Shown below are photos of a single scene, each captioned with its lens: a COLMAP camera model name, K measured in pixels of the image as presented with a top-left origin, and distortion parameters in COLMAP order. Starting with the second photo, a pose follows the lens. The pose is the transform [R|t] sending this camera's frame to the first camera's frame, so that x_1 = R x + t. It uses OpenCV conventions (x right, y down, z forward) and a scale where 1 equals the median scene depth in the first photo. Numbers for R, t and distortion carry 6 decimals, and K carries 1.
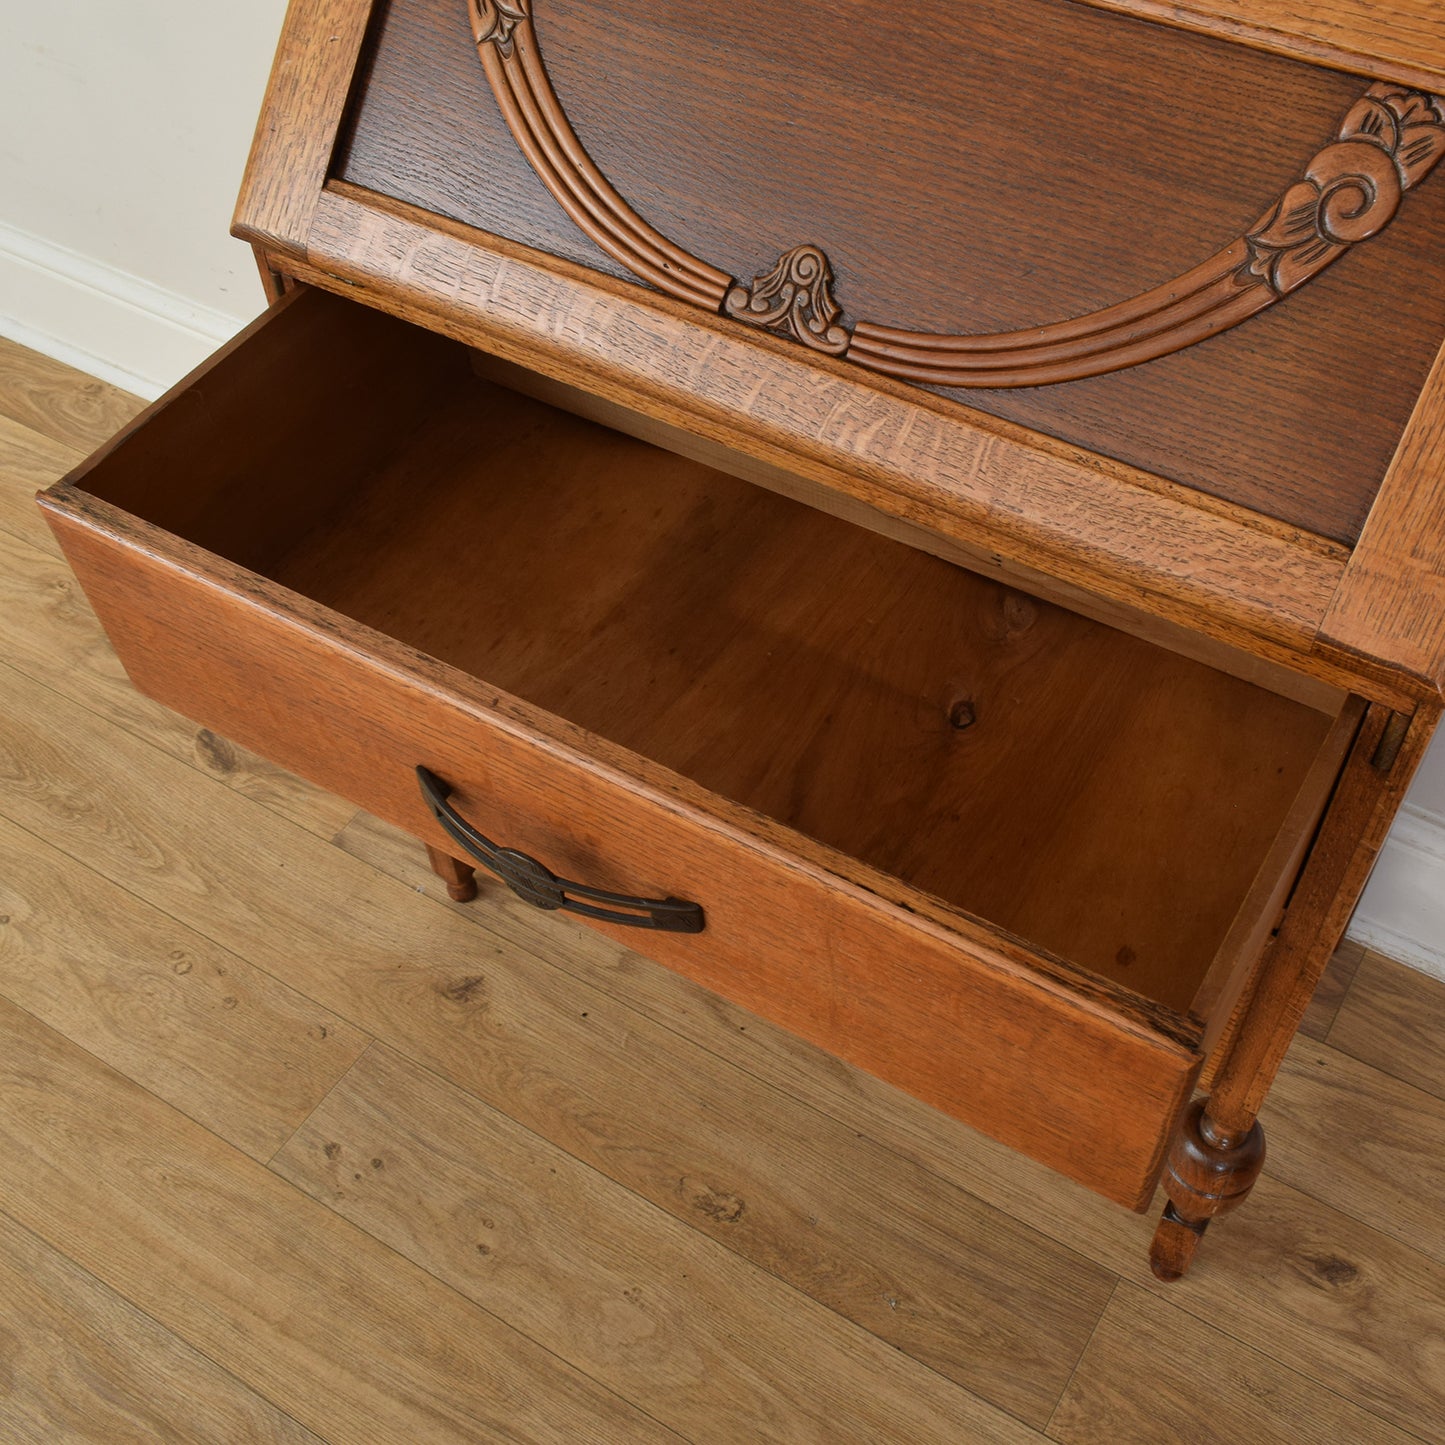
lens RADIAL K [[1665.1, 0, 784.5], [0, 1665.1, 721.6], [0, 0, 1]] dist [-0.019574, 0.006107]
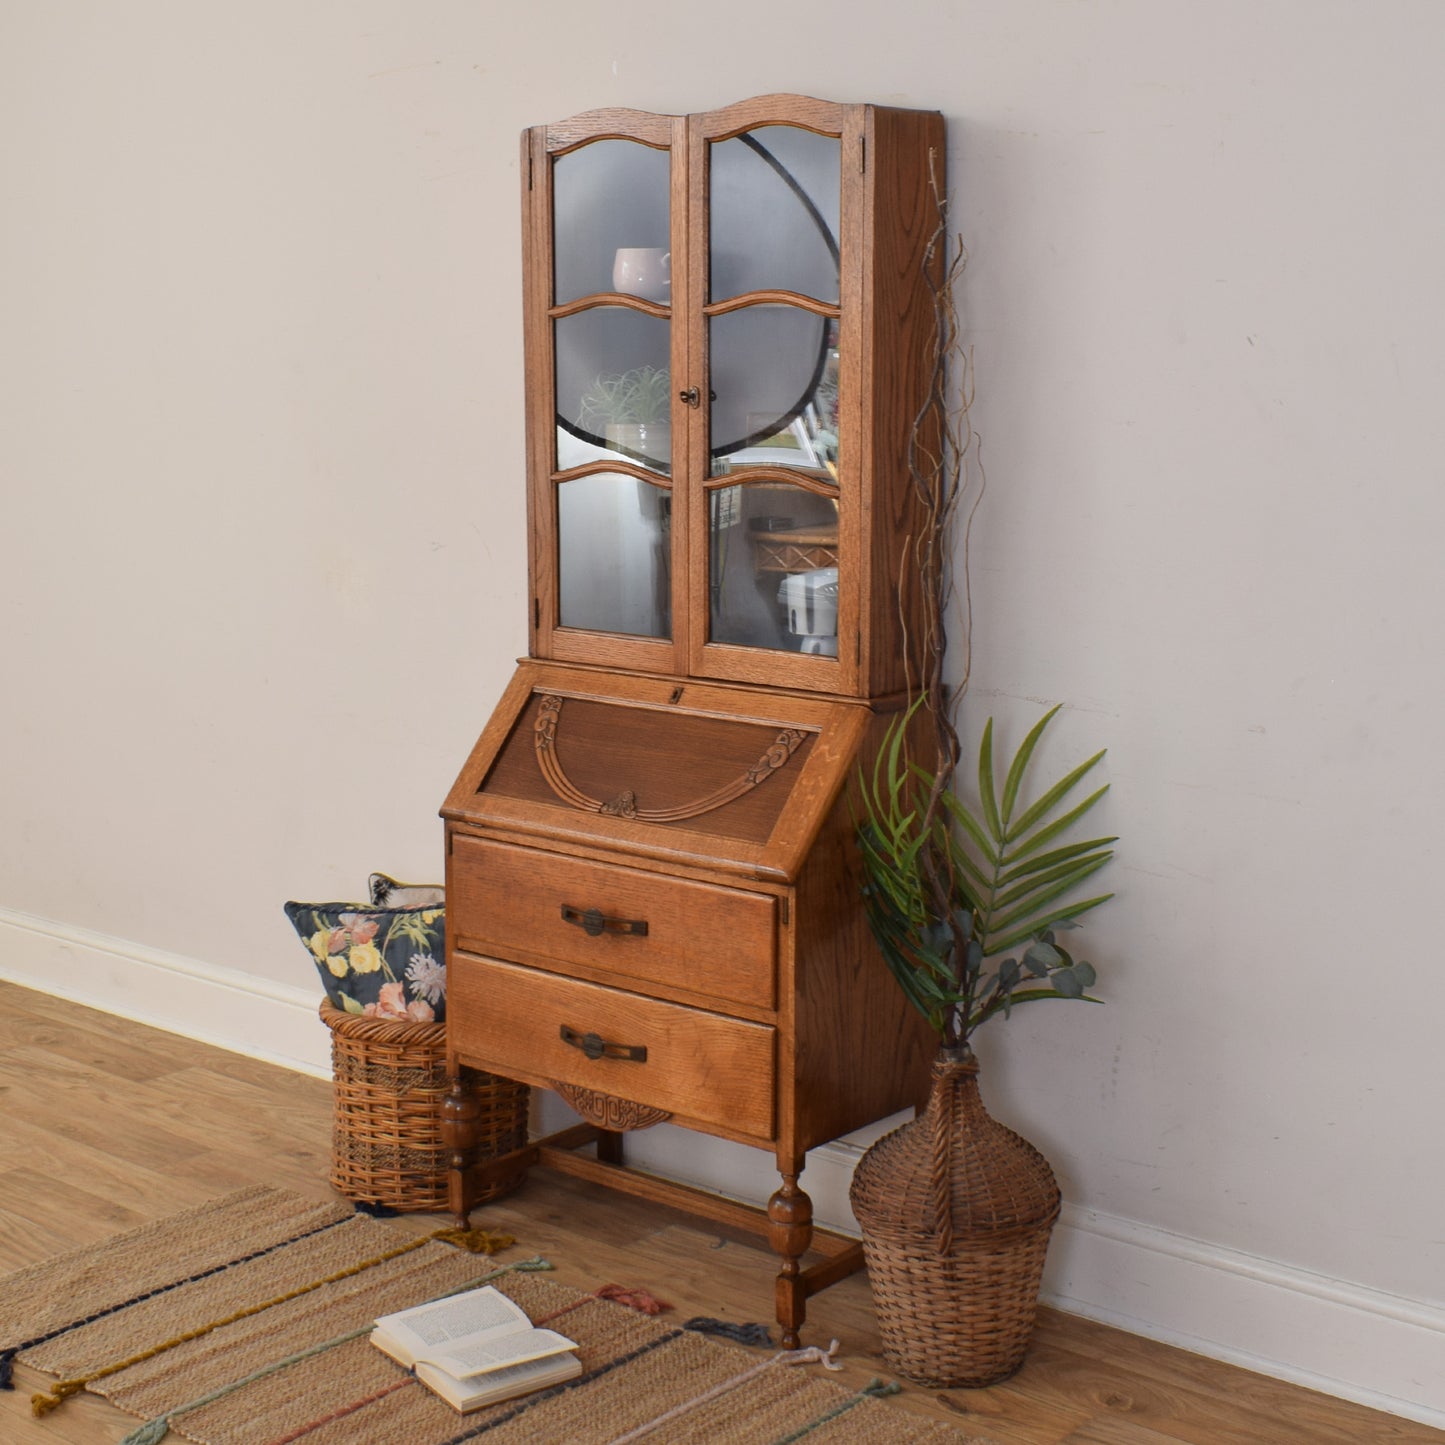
lens RADIAL K [[2346.4, 0, 720.5], [0, 2346.4, 585.4], [0, 0, 1]] dist [0.002910, -0.007206]
pose [[0.988308, 0.024169, -0.150540, 0.525591], [-0.120643, 0.727706, -0.675196, 1.491896], [0.093230, 0.685463, 0.722114, -1.509372]]
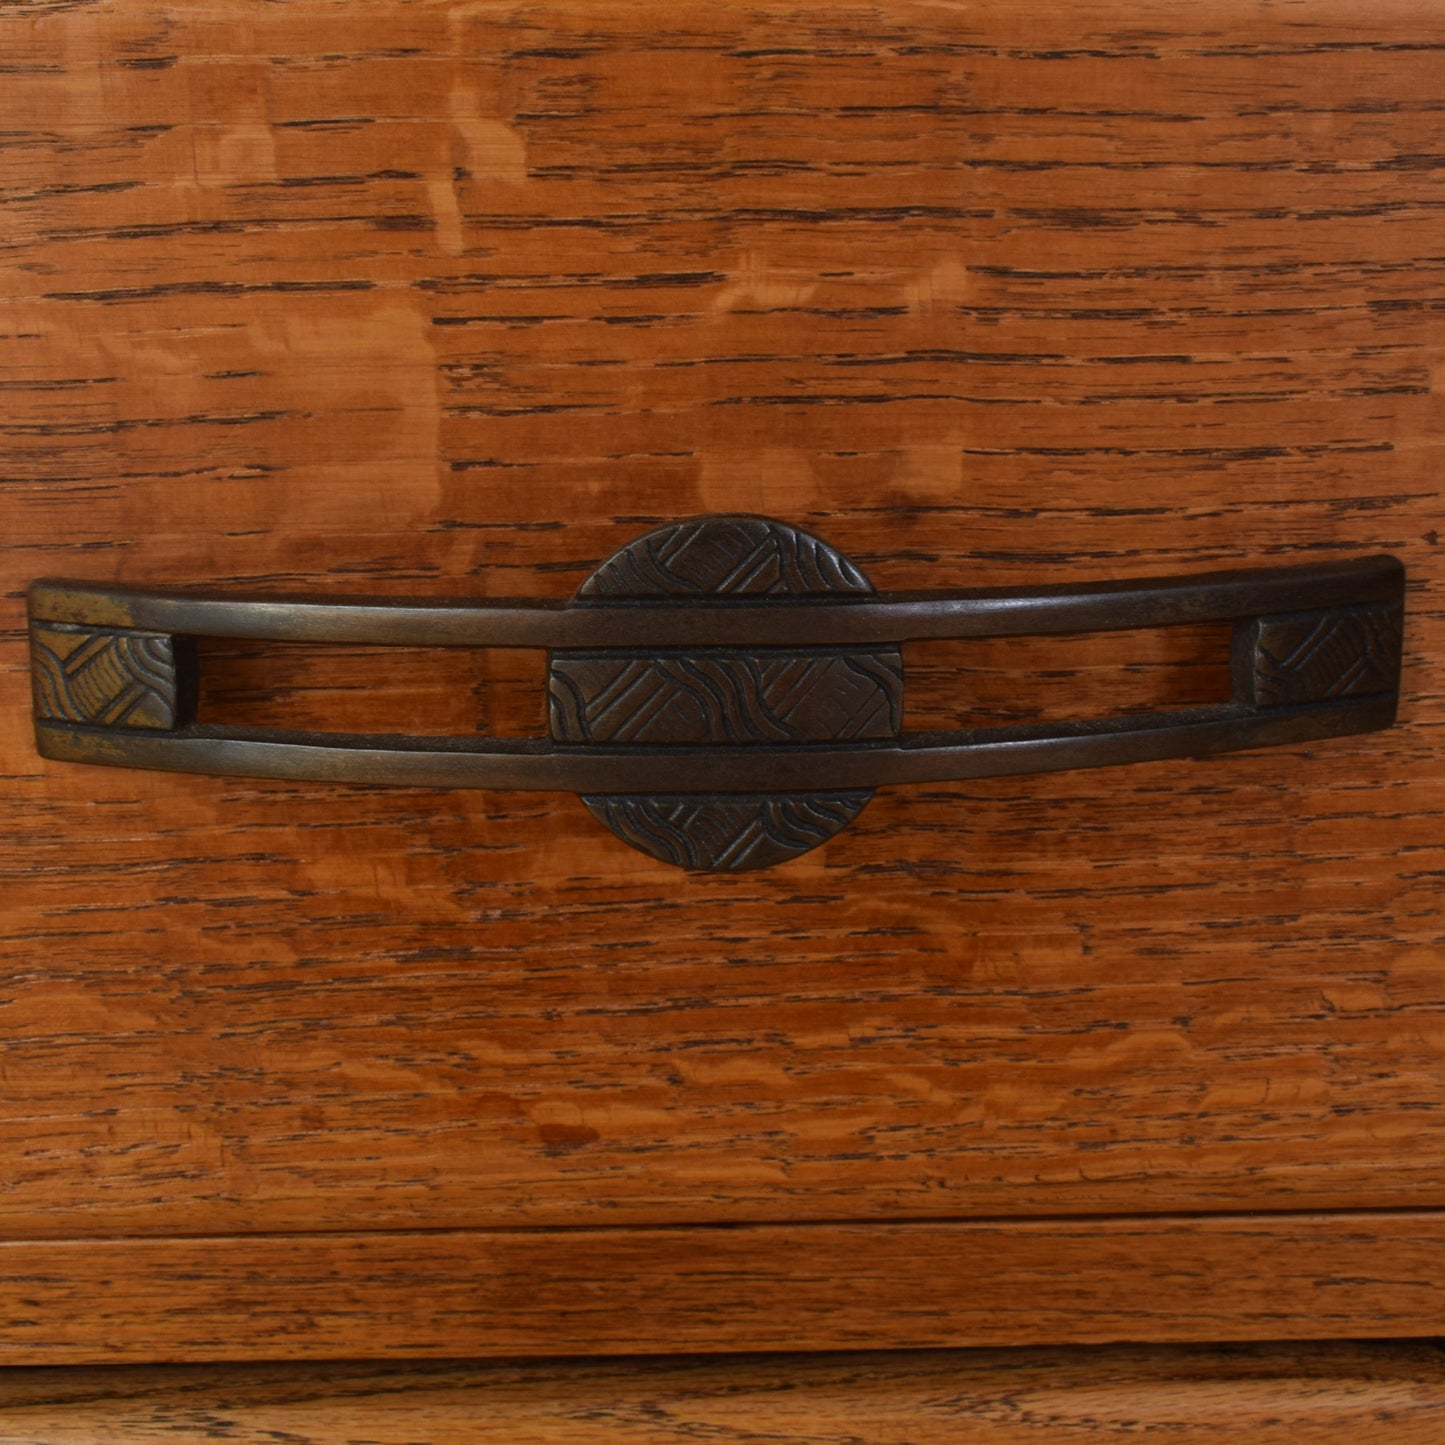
lens RADIAL K [[2176.6, 0, 715.5], [0, 2176.6, 664.5], [0, 0, 1]] dist [-0.008110, -0.021303]
pose [[0.843639, -0.122066, 0.522850, -0.123510], [0.410979, 0.773457, -0.482556, 0.047087], [-0.345499, 0.621983, 0.702686, 0.573094]]
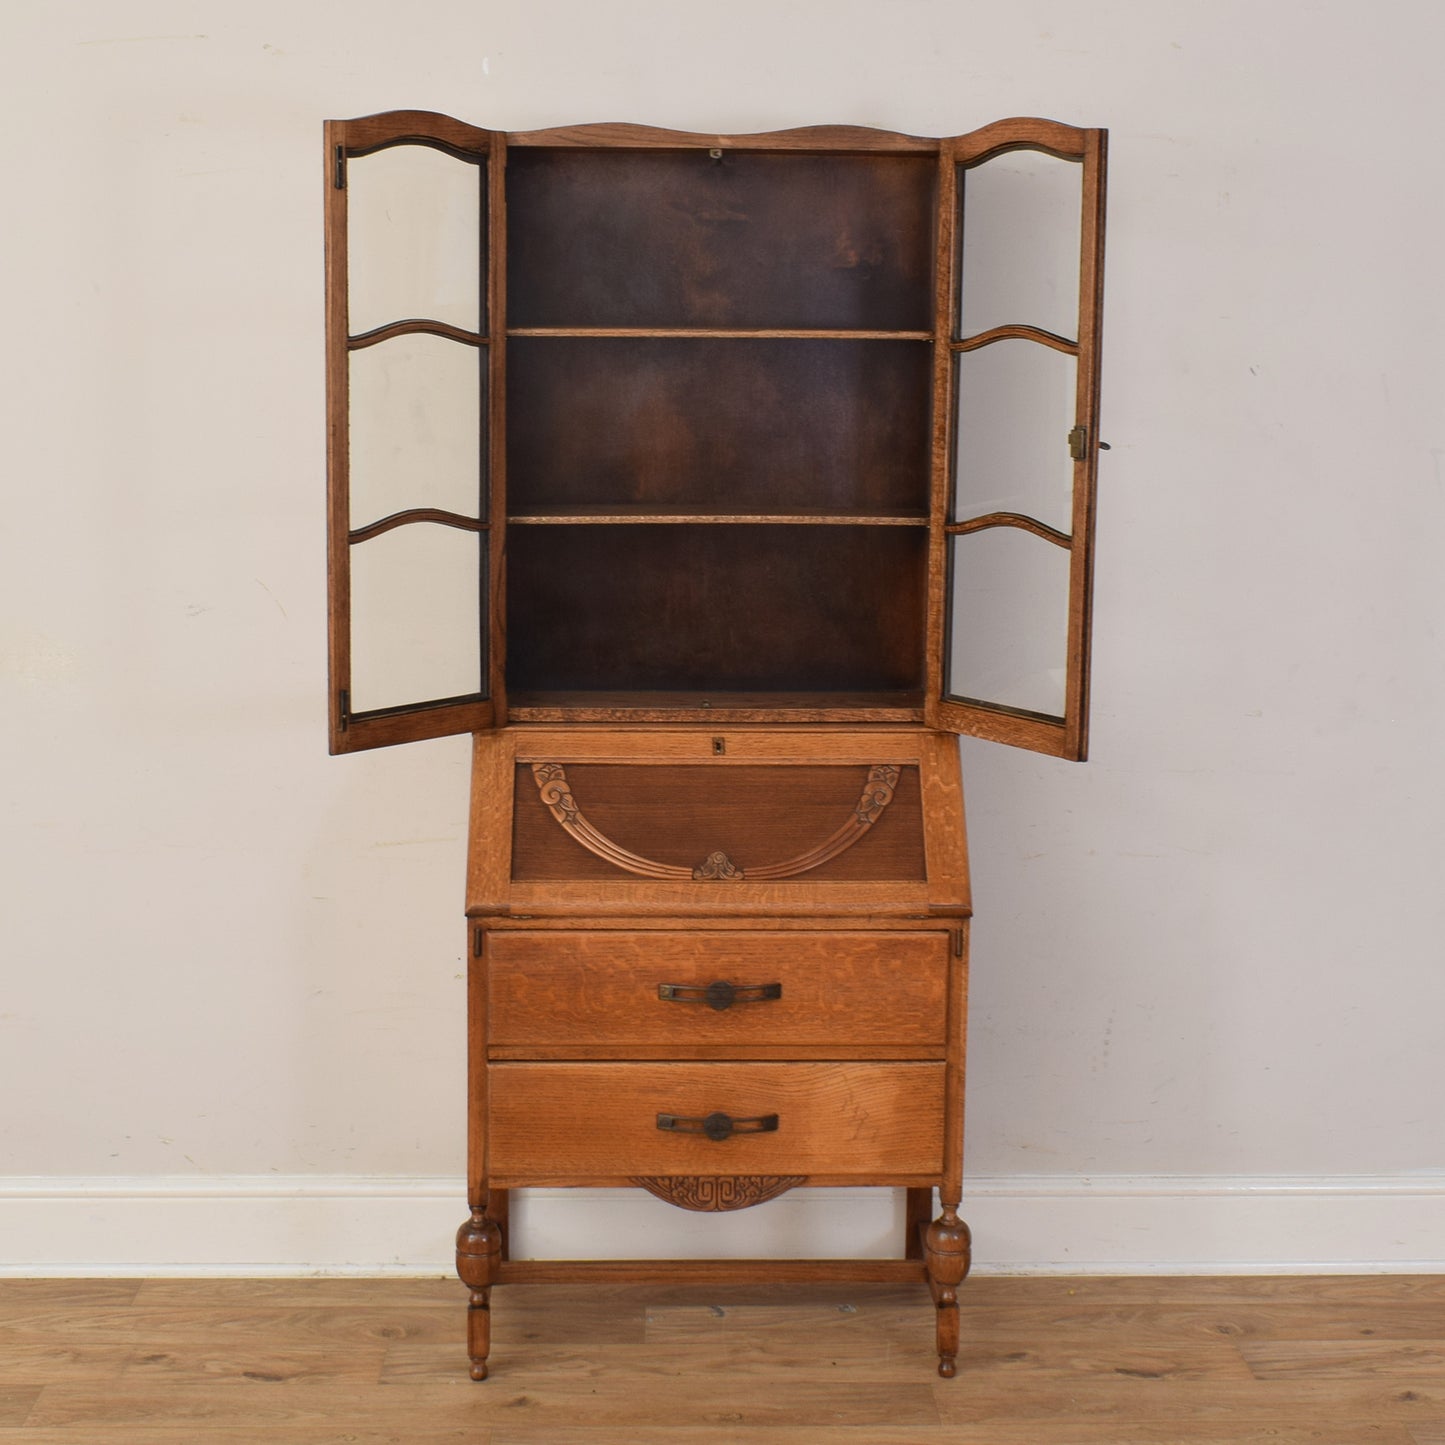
lens RADIAL K [[2450.3, 0, 722.4], [0, 2450.3, 597.9], [0, 0, 1]] dist [-0.008265, -0.018954]
pose [[0.838591, -0.050913, 0.542376, -1.442798], [0.404306, 0.725445, -0.557016, 1.127427], [-0.365104, 0.686395, 0.628936, -1.262872]]
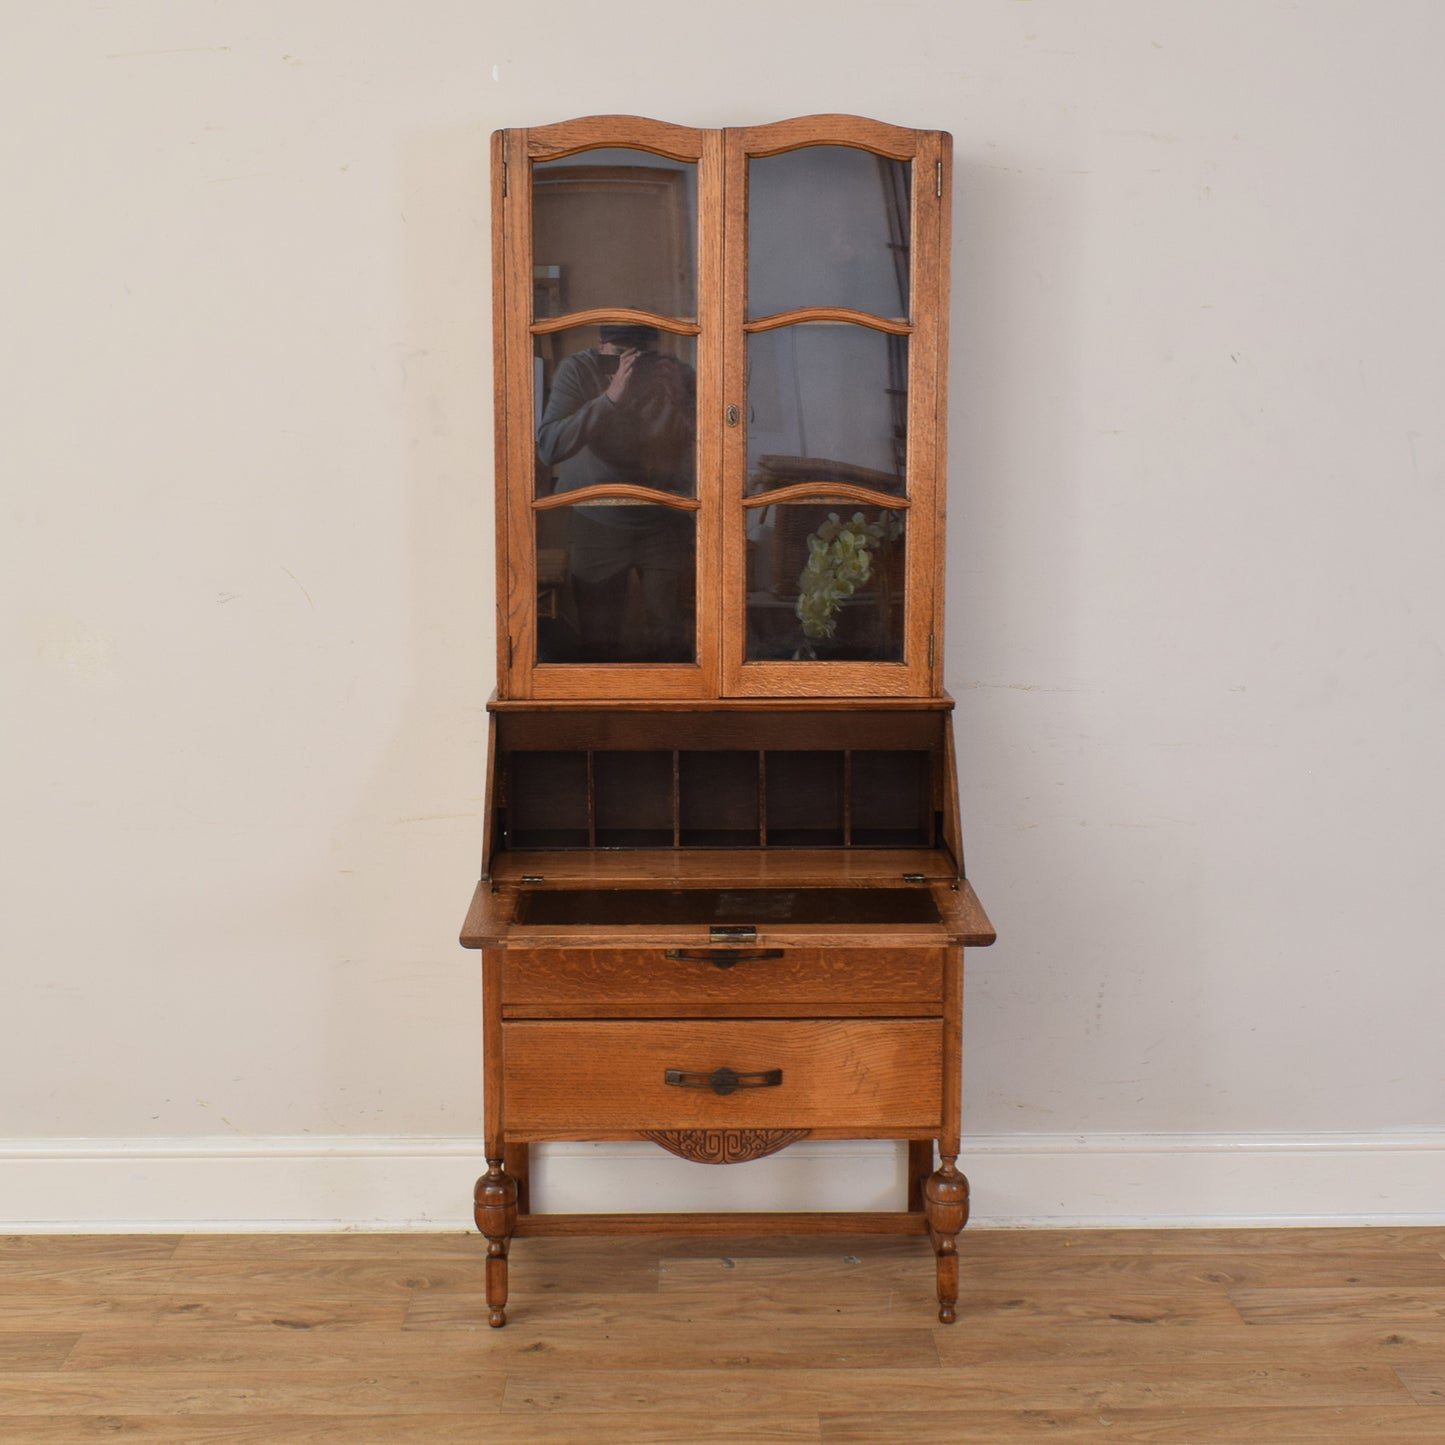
lens RADIAL K [[2176.6, 0, 715.5], [0, 2176.6, 664.5], [0, 0, 1]] dist [-0.008110, -0.021303]
pose [[0.848311, -0.058376, 0.526270, -1.304208], [0.399900, 0.722081, -0.564517, 1.102367], [-0.347055, 0.689341, 0.635894, -1.073894]]
